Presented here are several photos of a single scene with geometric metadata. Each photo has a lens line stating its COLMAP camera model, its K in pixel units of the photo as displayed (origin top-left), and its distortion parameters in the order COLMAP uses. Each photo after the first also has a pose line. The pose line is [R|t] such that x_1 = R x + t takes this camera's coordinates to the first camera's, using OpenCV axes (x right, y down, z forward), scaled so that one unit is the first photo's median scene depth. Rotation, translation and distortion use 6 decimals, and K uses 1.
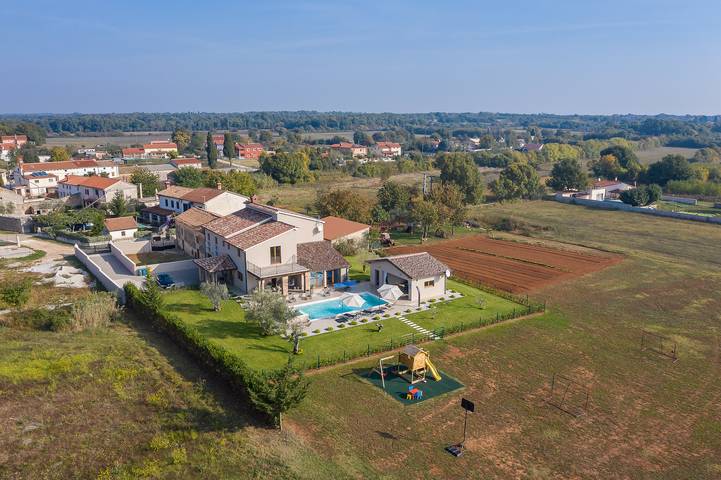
lens RADIAL K [[561.9, 0, 360.5], [0, 561.9, 240.0], [0, 0, 1]] dist [-0.037744, 0.001424]
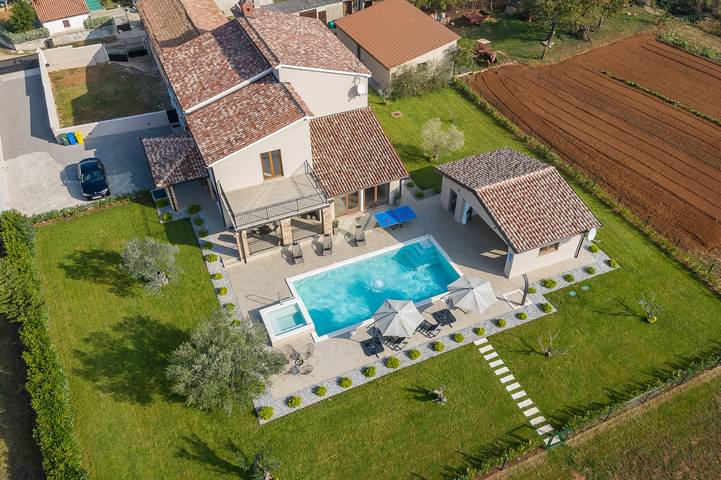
lens RADIAL K [[558.1, 0, 360.5], [0, 558.1, 240.0], [0, 0, 1]] dist [0.234454, -0.334672]
pose [[0.988626, 0.097878, -0.114189, 0.006235], [-0.027640, 0.864565, 0.501761, -0.191662], [0.147835, -0.492898, 0.857436, 0.499498]]
